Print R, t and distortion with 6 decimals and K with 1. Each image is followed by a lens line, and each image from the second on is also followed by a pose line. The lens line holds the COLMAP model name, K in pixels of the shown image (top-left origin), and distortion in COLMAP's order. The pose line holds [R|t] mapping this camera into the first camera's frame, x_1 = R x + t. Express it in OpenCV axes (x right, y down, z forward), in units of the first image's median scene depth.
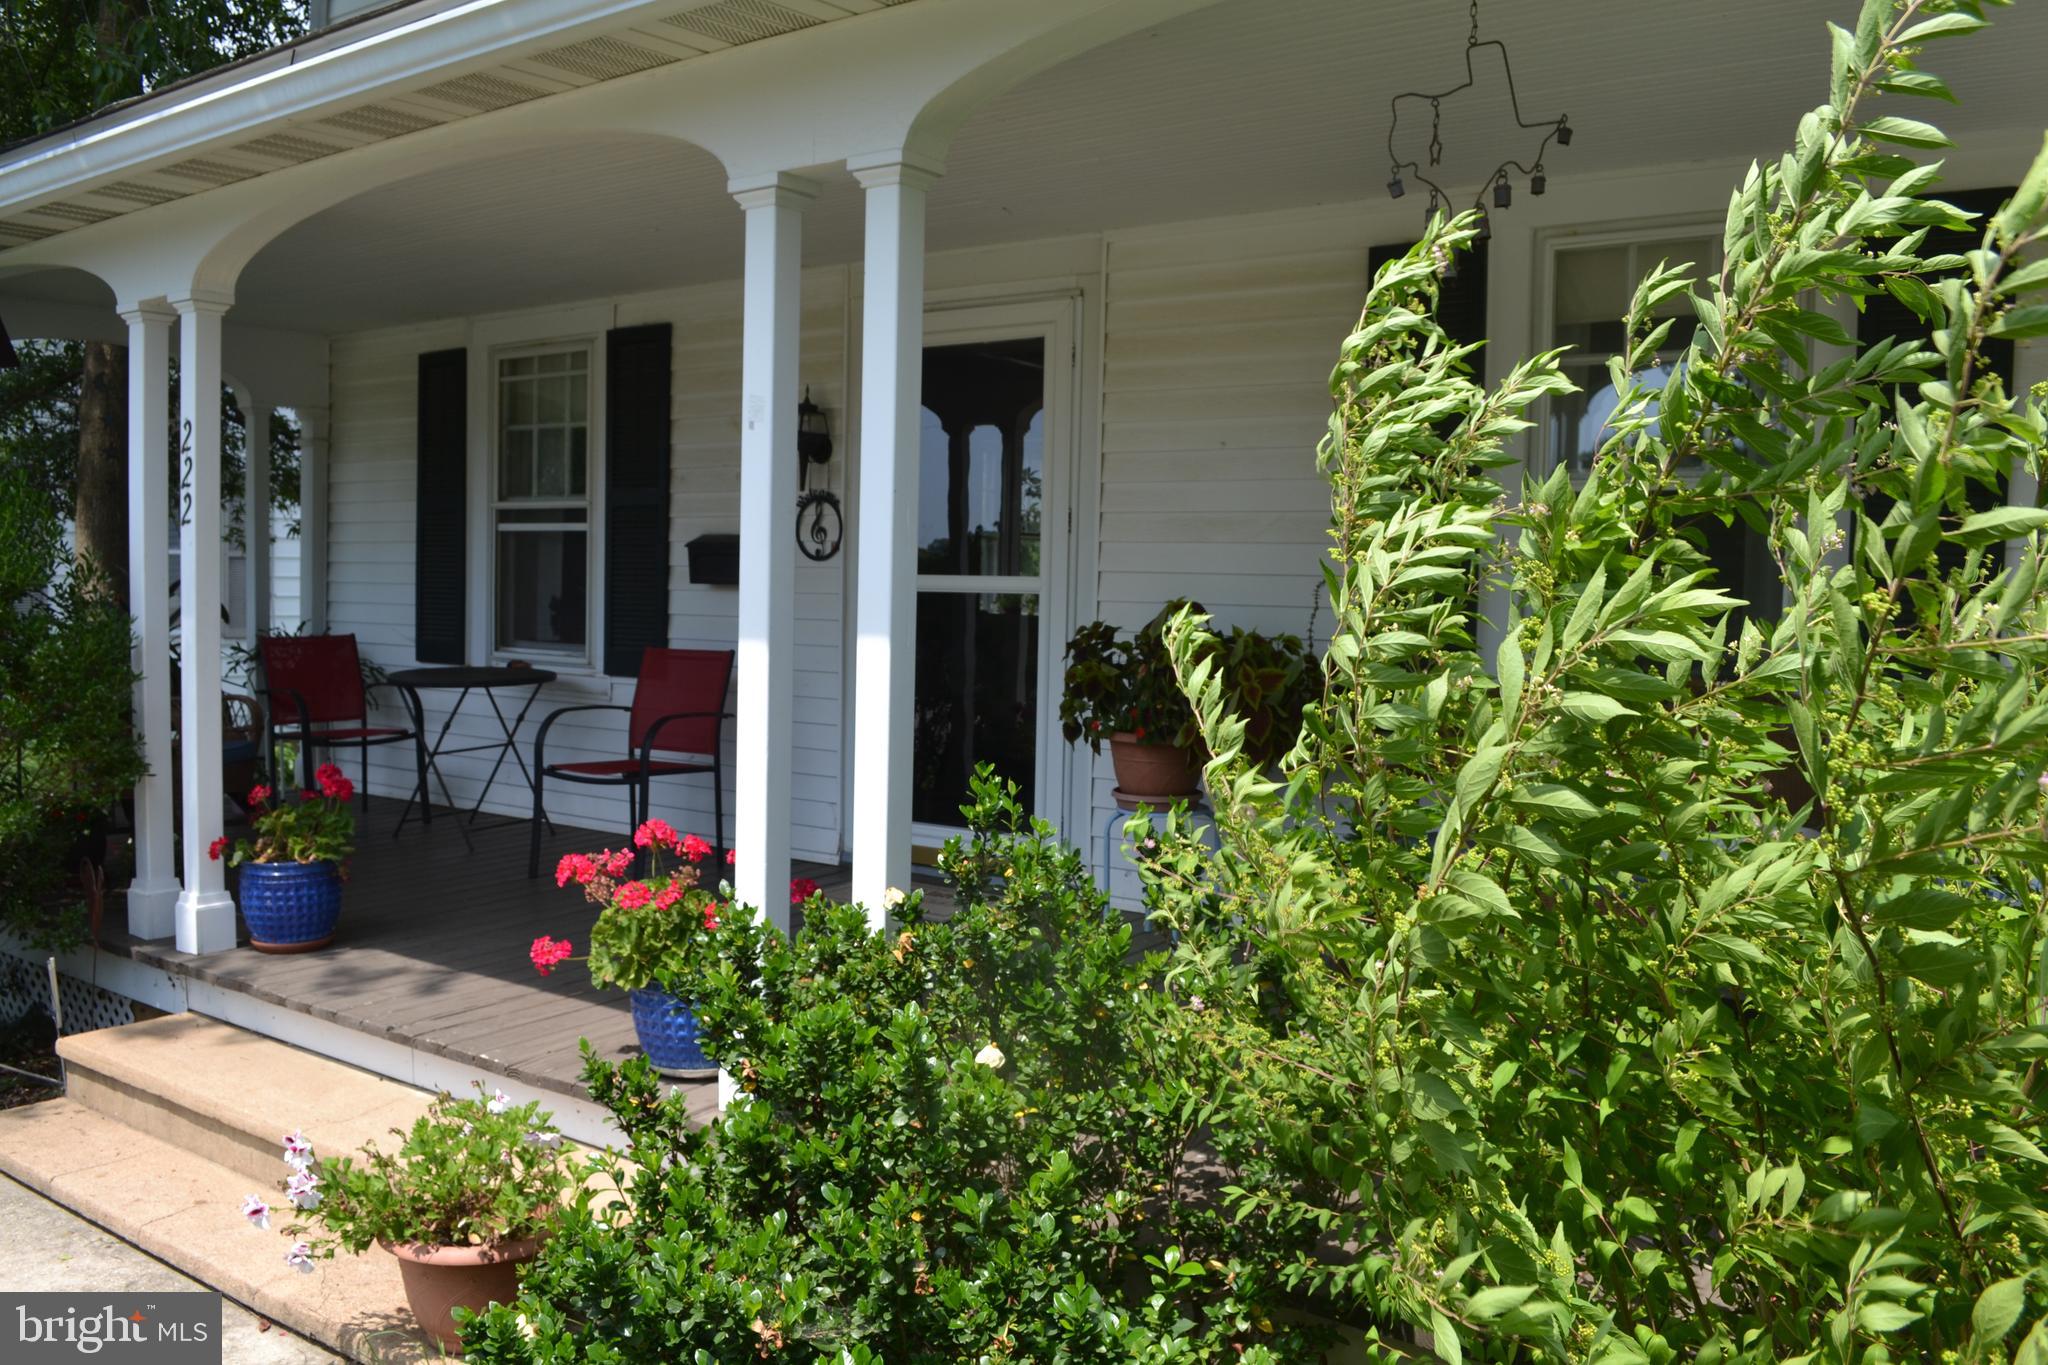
lens RADIAL K [[1612.9, 0, 1022.9], [0, 1612.9, 667.8], [0, 0, 1]] dist [-0.066566, -0.000061]
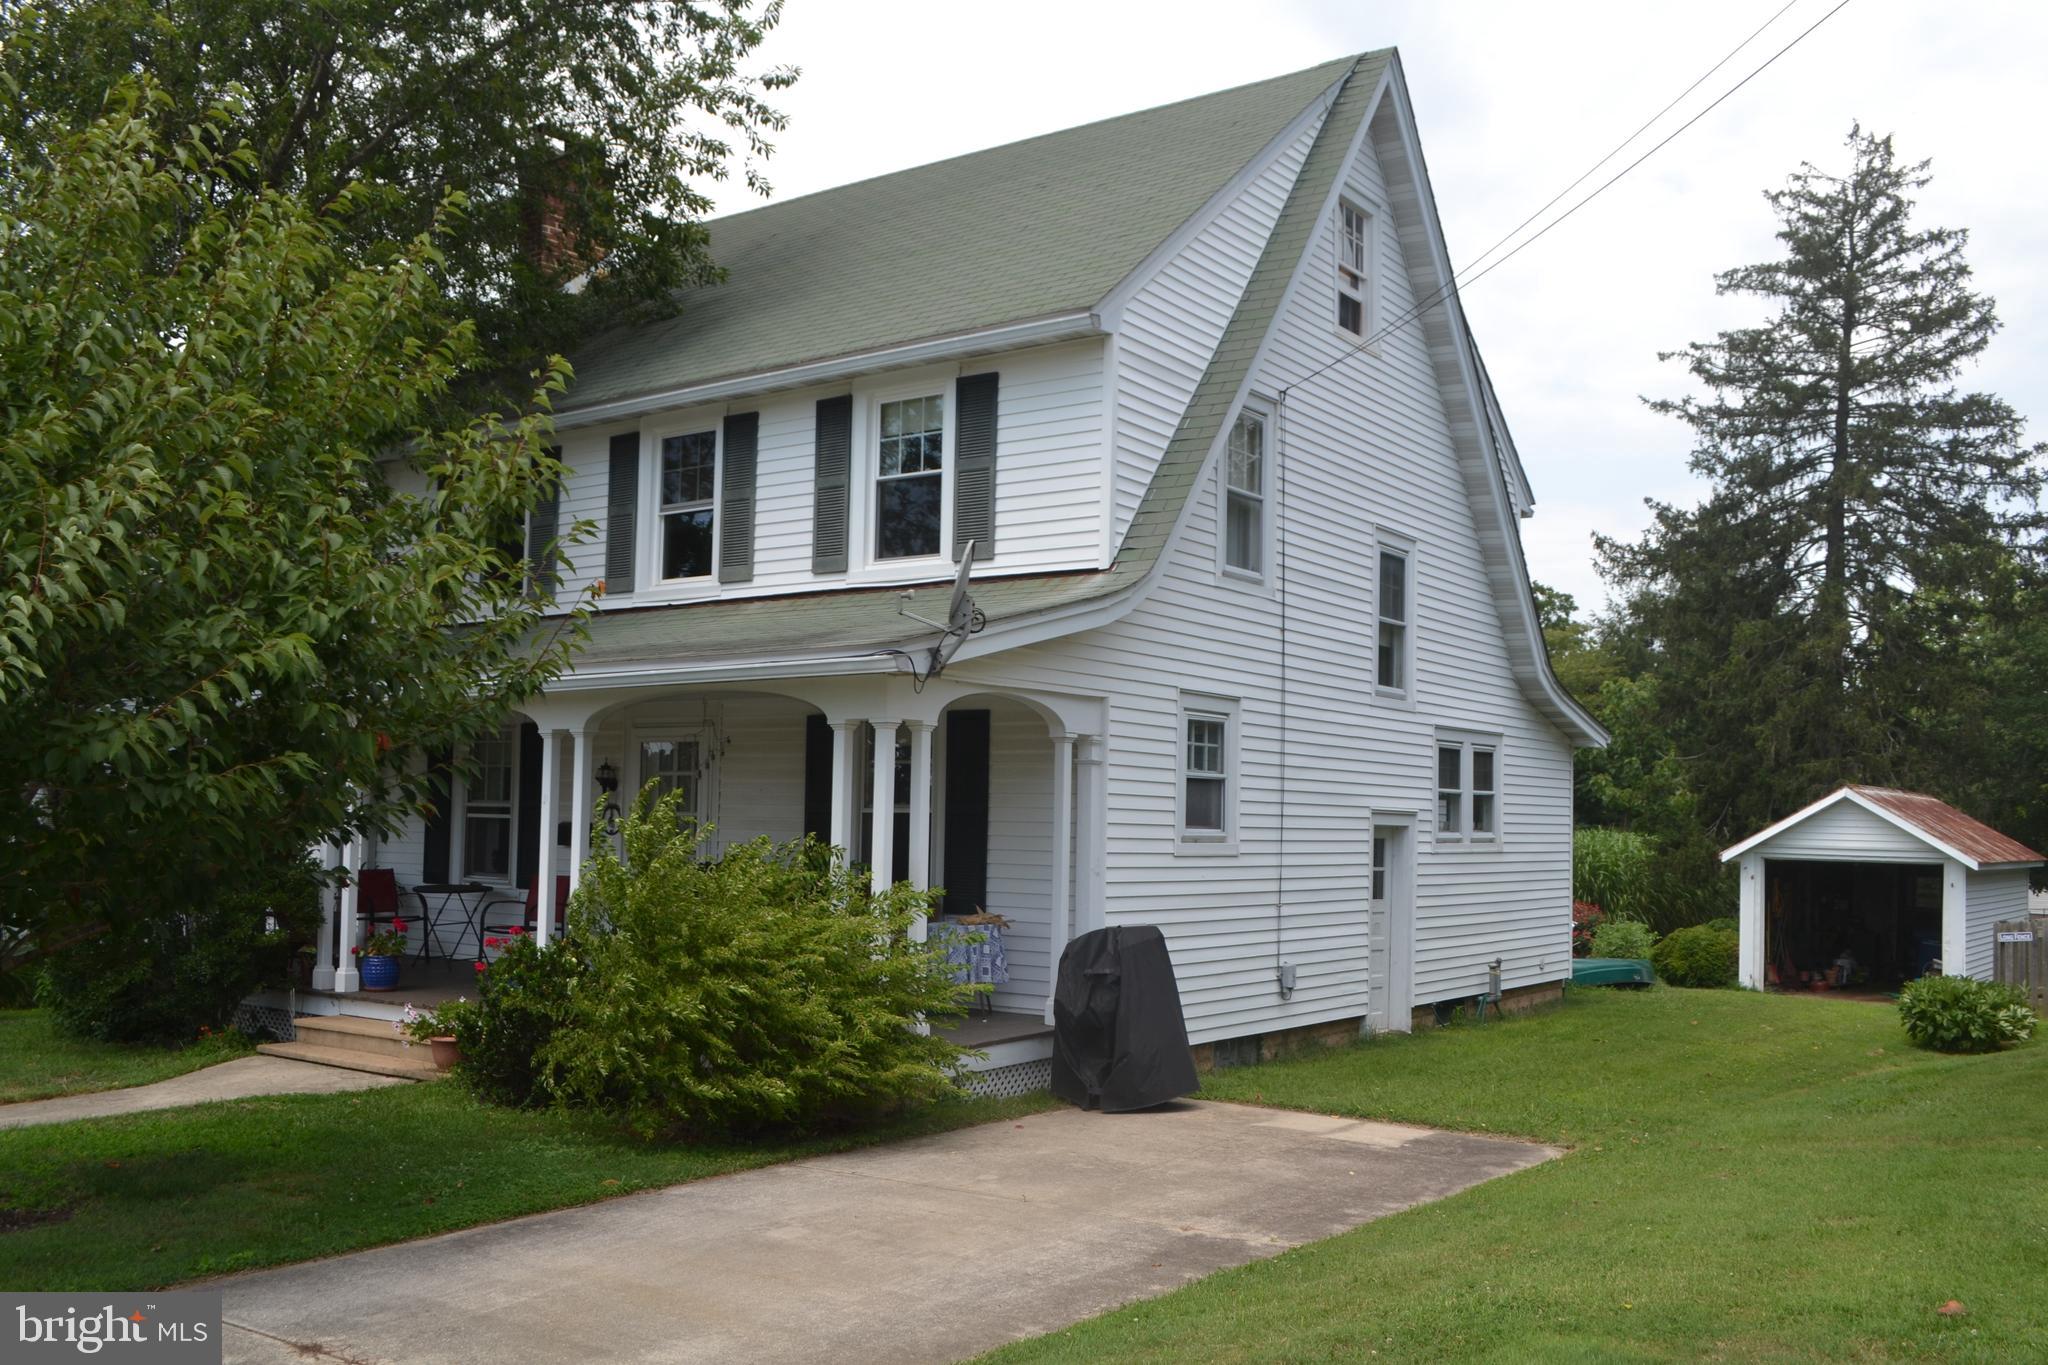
lens RADIAL K [[1816.5, 0, 1022.2], [0, 1816.5, 697.3], [0, 0, 1]] dist [-0.115222, -0.002714]
pose [[0.999870, 0.000164, -0.016138, 0.429015], [-0.002156, 0.992348, -0.123451, 0.043900], [0.015994, 0.123470, 0.992219, -1.316859]]
